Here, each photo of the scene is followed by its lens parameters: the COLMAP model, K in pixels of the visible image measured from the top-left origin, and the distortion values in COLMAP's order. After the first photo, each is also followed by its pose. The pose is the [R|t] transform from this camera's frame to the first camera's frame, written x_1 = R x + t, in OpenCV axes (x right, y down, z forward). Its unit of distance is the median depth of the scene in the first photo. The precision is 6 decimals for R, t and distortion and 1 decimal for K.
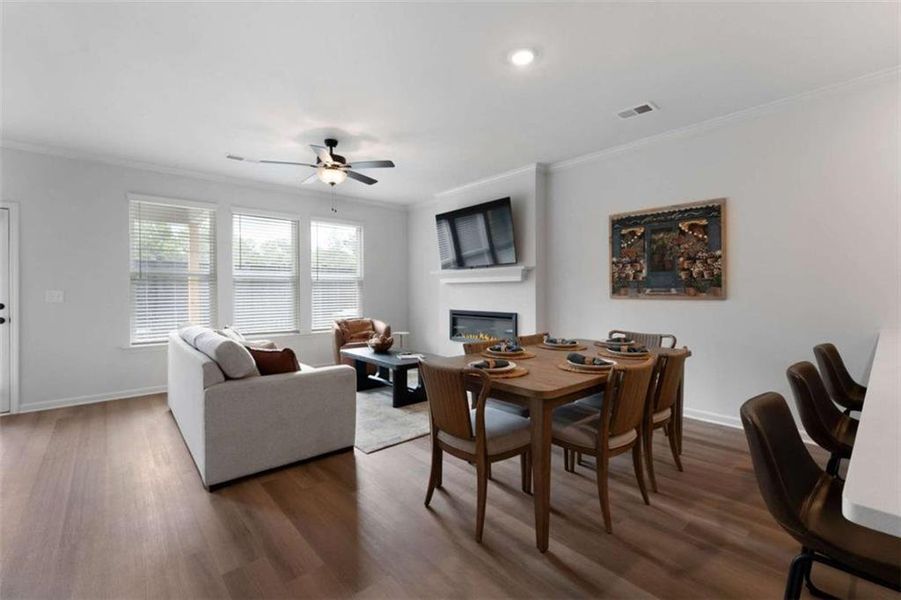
lens RADIAL K [[381.7, 0, 449.0], [0, 381.7, 292.1], [0, 0, 1]] dist [-0.008244, 0.003413]
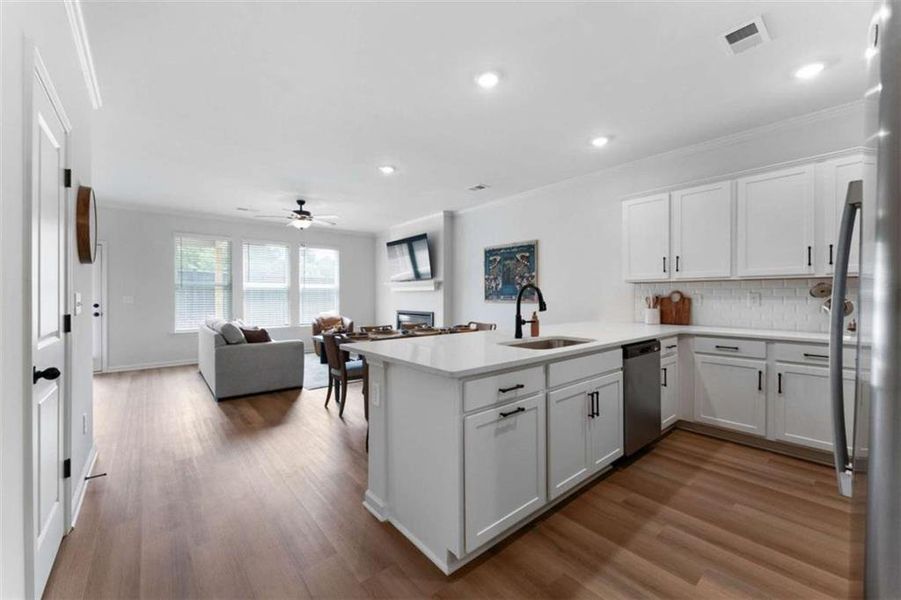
lens RADIAL K [[355.8, 0, 449.6], [0, 355.8, 298.1], [0, 0, 1]] dist [-0.002842, 0.000441]
pose [[0.999548, 0.003782, -0.029819, 0.342582], [-0.003750, 0.999992, 0.001139, -0.001165], [0.029823, -0.001027, 0.999555, -0.439238]]
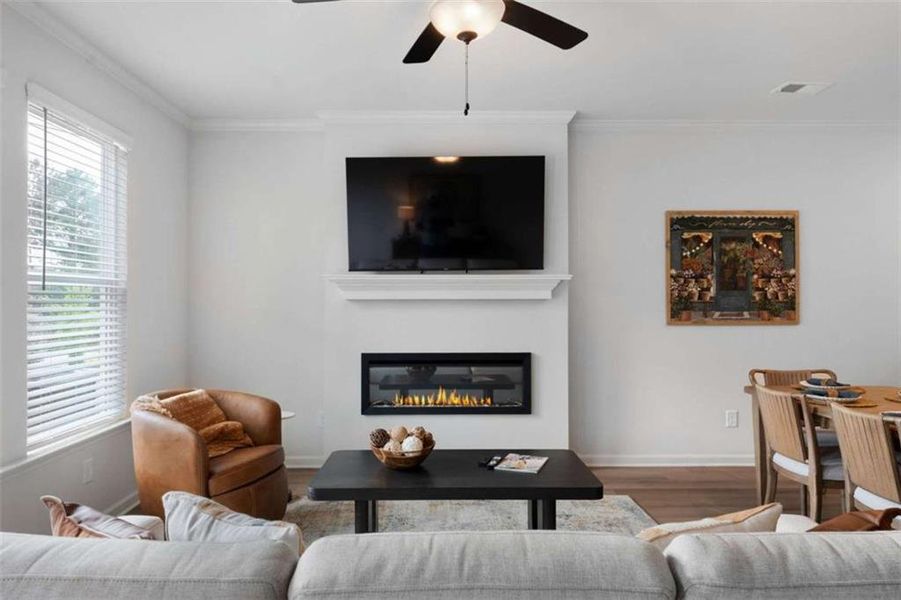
lens RADIAL K [[565.1, 0, 442.6], [0, 565.1, 296.7], [0, 0, 1]] dist [0.008453, -0.003787]
pose [[0.657427, 0.010713, 0.753442, -0.703796], [0.002663, 0.999860, -0.016540, -0.022046], [-0.753513, 0.012880, 0.657306, 0.643291]]
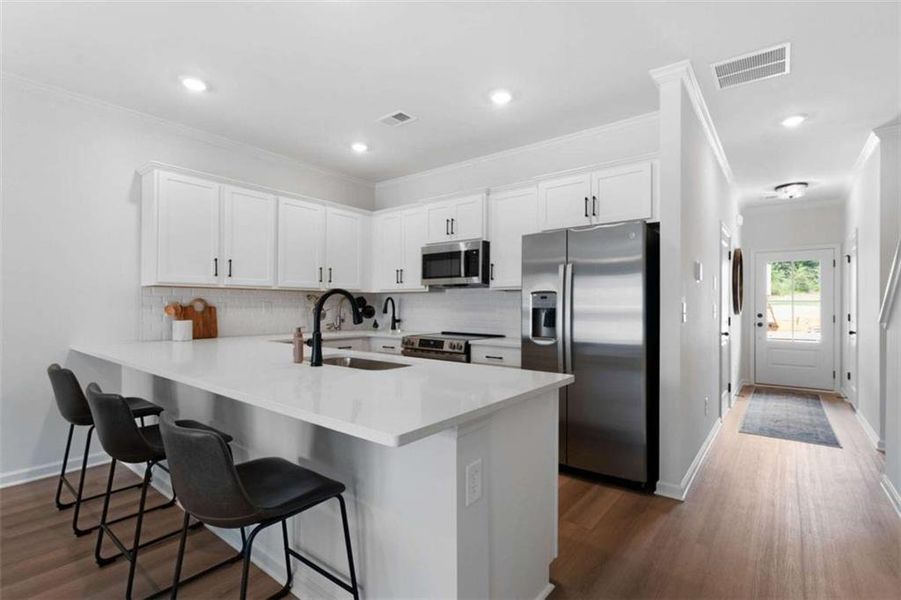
lens RADIAL K [[426.7, 0, 449.1], [0, 426.7, 302.2], [0, 0, 1]] dist [-0.003904, 0.000860]
pose [[-0.172079, 0.012593, 0.985003, -0.109839], [0.003713, 0.999919, -0.012135, 0.000165], [-0.985076, 0.001569, -0.172112, 0.136120]]
